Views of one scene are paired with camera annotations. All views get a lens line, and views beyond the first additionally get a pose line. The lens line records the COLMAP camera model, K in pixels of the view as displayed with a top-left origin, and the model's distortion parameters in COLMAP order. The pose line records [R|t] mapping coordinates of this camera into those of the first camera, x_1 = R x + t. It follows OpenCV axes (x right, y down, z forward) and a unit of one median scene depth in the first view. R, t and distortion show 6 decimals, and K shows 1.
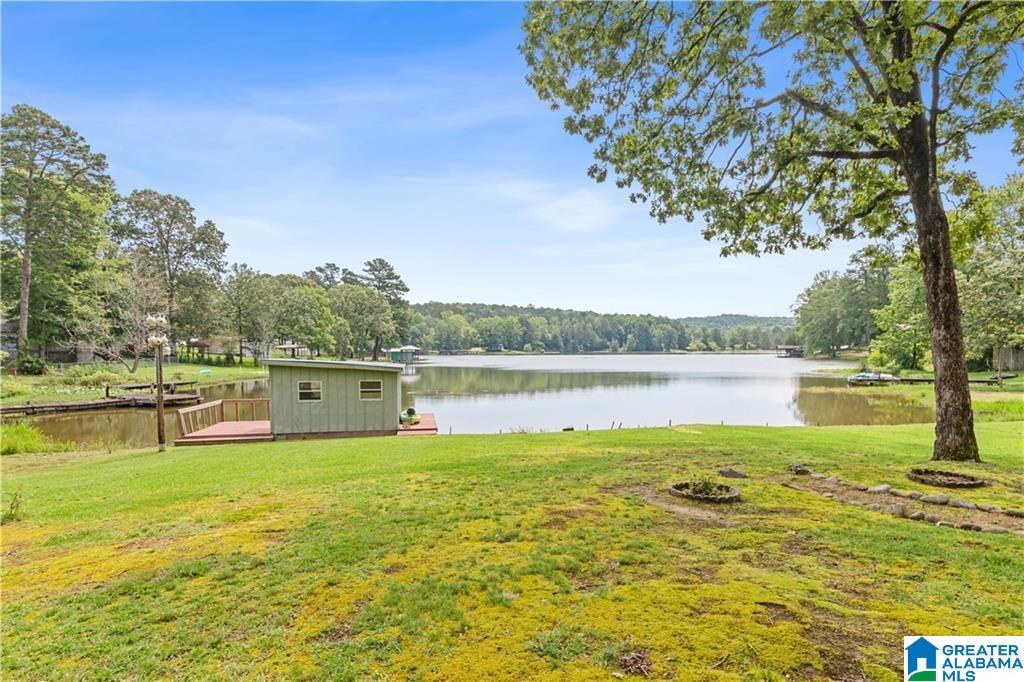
lens RADIAL K [[560.2, 0, 518.1], [0, 560.2, 374.6], [0, 0, 1]] dist [0.005163, -0.000798]
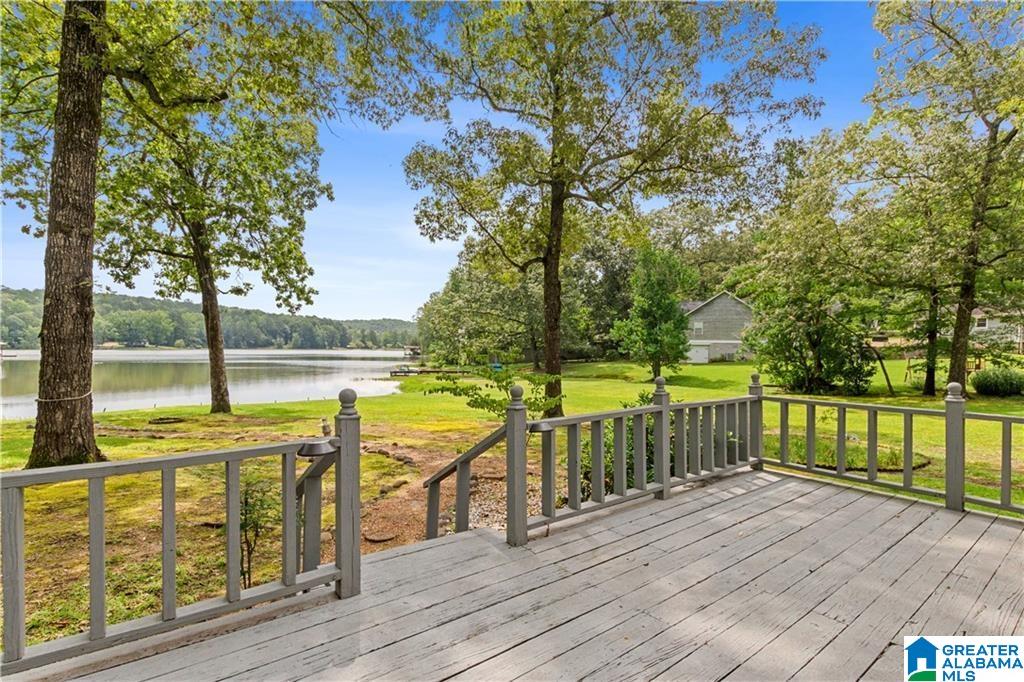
lens RADIAL K [[491.6, 0, 519.4], [0, 491.6, 354.0], [0, 0, 1]] dist [0.006469, 0.000138]
pose [[0.827593, 0.004356, 0.561311, 0.052376], [0.012662, 0.999571, -0.026426, -0.000106], [-0.561185, 0.028977, 0.827183, -0.081504]]
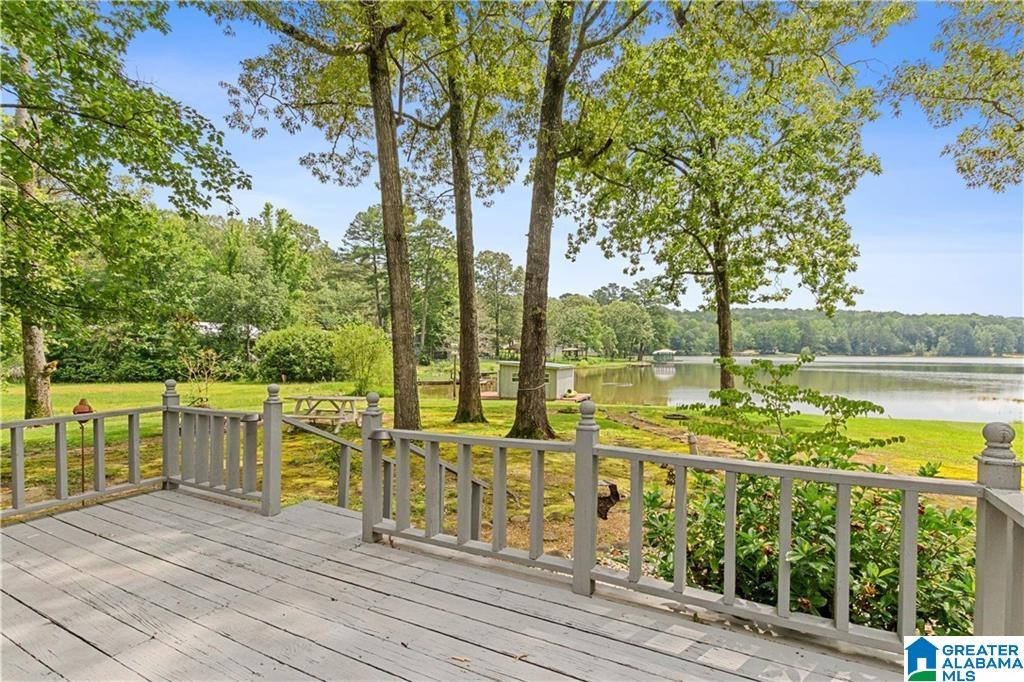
lens RADIAL K [[491.6, 0, 507.1], [0, 491.6, 375.8], [0, 0, 1]] dist [0.006469, 0.000138]
pose [[0.844521, 0.036050, -0.534308, 0.081978], [-0.032232, 0.999345, 0.016481, -0.000673], [0.534552, 0.003303, 0.845129, -0.079487]]
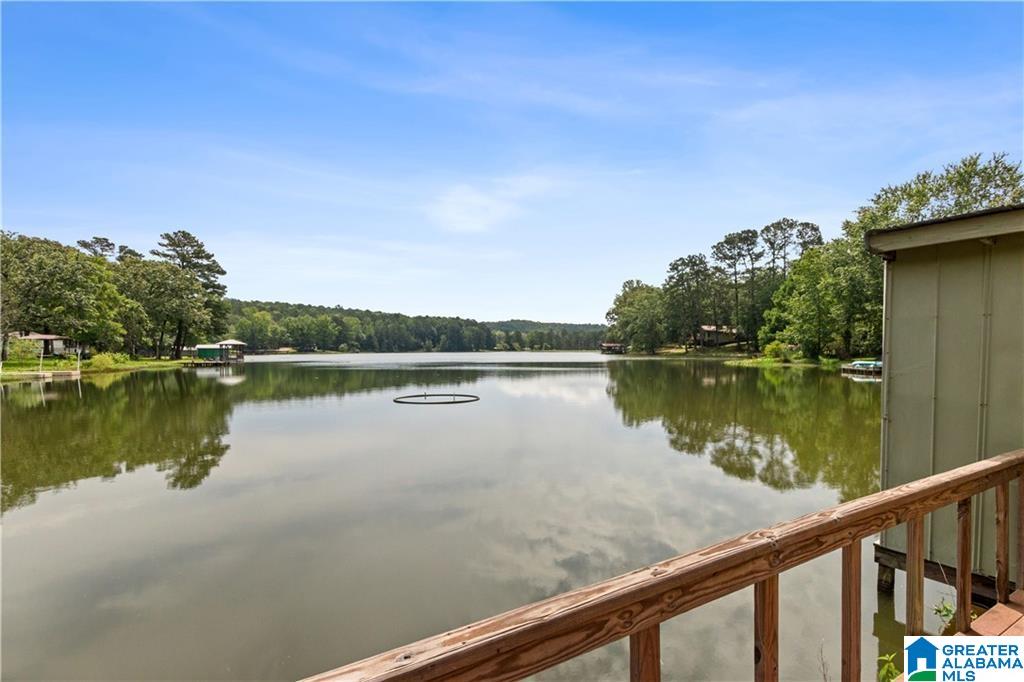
lens RADIAL K [[491.6, 0, 508.3], [0, 491.6, 365.0], [0, 0, 1]] dist [0.006469, 0.000138]
pose [[0.925374, -0.012107, 0.378862, -0.087847], [0.018932, 0.999719, -0.014296, 0.001890], [-0.378582, 0.020402, 0.925343, 0.181773]]
